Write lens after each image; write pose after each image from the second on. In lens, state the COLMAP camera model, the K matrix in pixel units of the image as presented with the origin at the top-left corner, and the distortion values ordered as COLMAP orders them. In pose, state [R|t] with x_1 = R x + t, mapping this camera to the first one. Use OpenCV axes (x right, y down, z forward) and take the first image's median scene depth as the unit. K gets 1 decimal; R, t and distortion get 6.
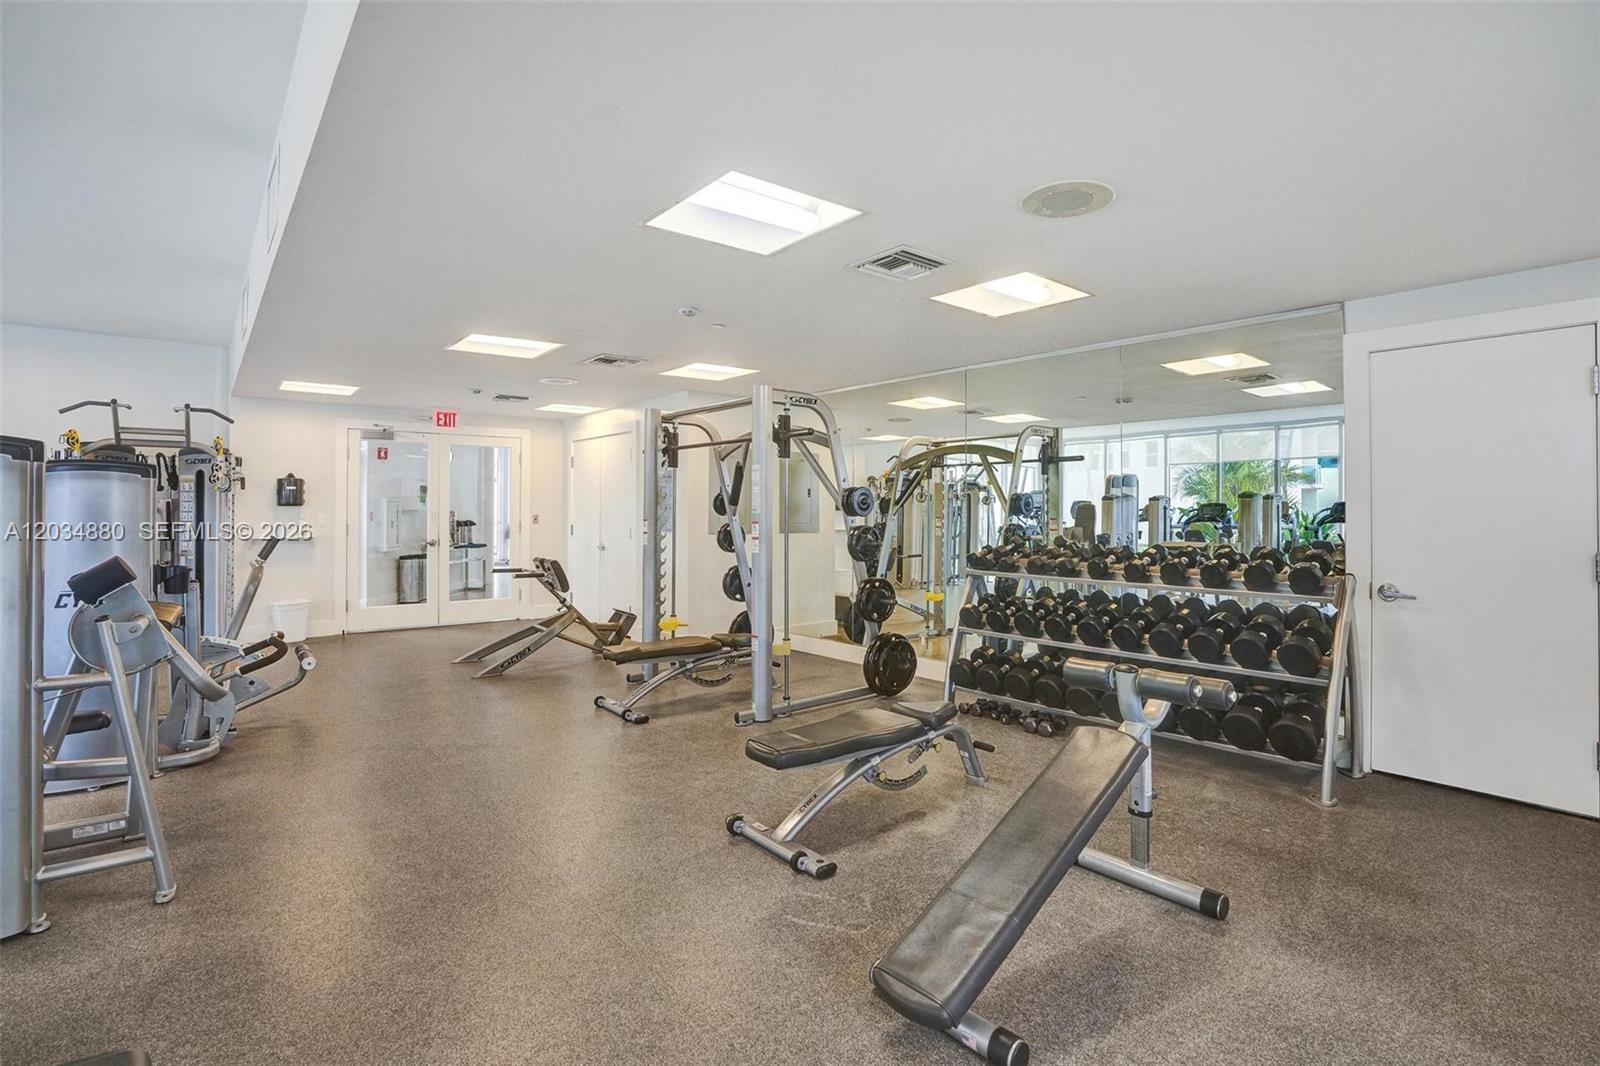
lens RADIAL K [[768.4, 0, 798.7], [0, 768.4, 517.9], [0, 0, 1]] dist [-0.002889, -0.000179]
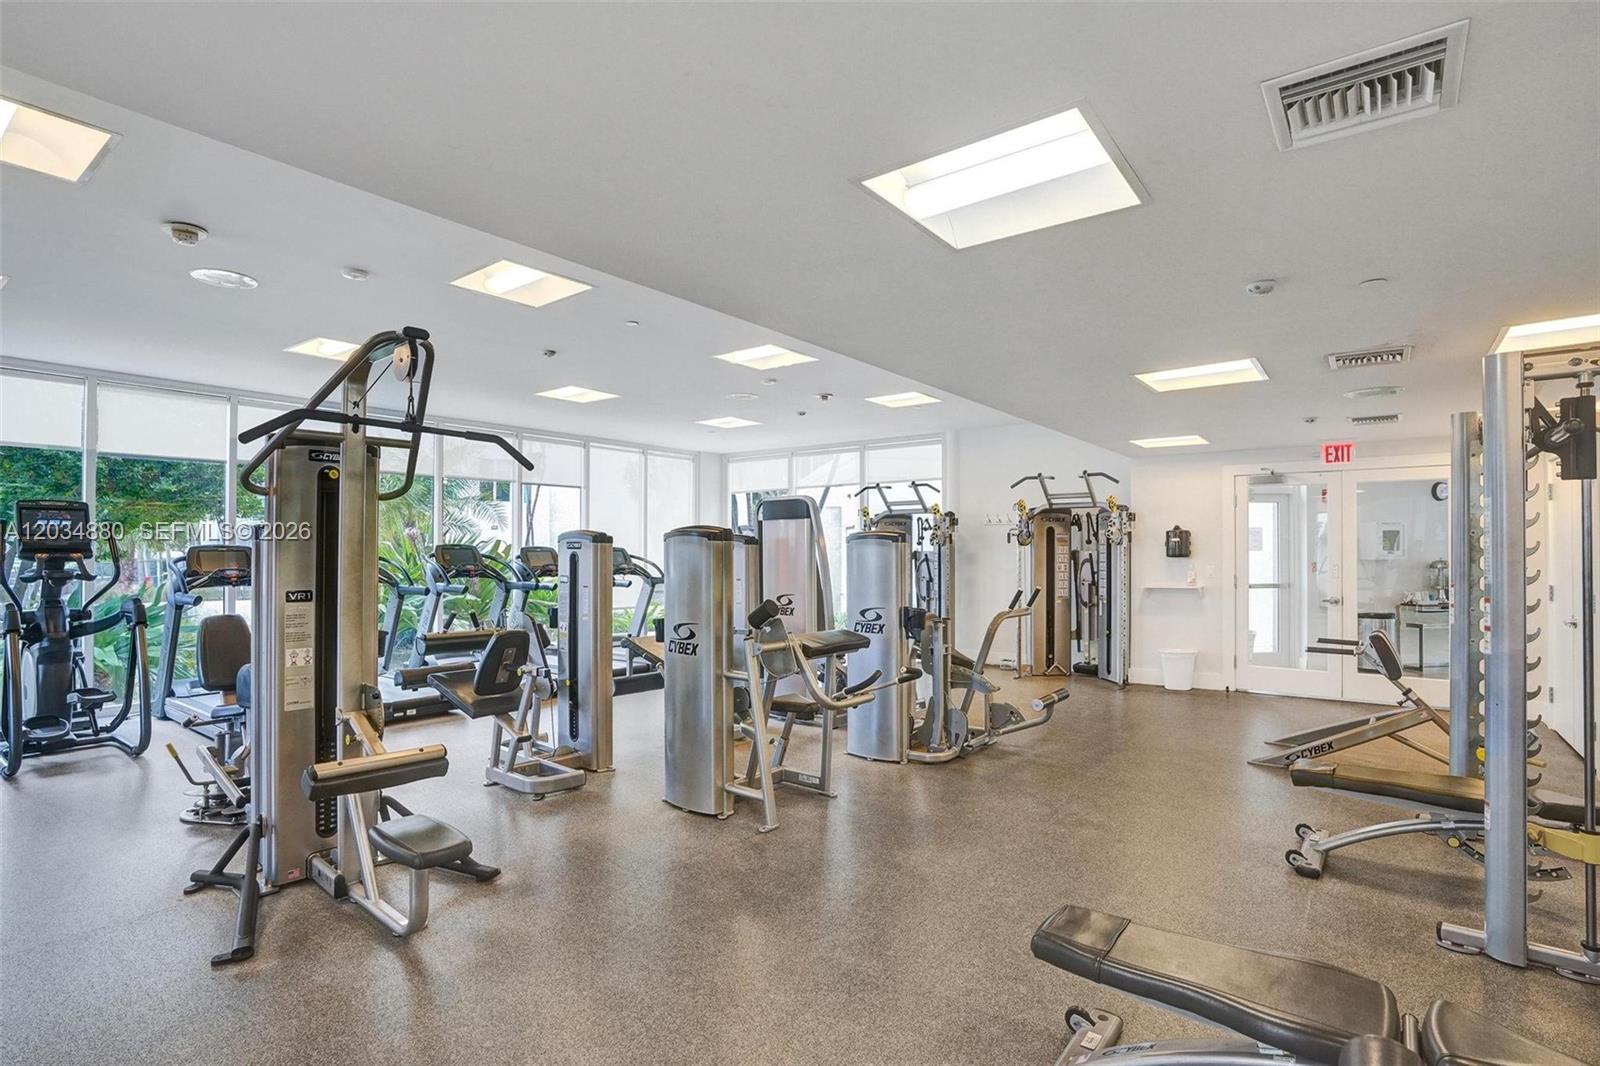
lens RADIAL K [[799.6, 0, 801.4], [0, 799.6, 543.0], [0, 0, 1]] dist [-0.003406, -0.000249]
pose [[0.264857, -0.011479, -0.964220, 0.256063], [-0.010142, 0.999841, -0.014688, -0.014577], [0.964234, 0.013670, 0.264698, 0.245715]]
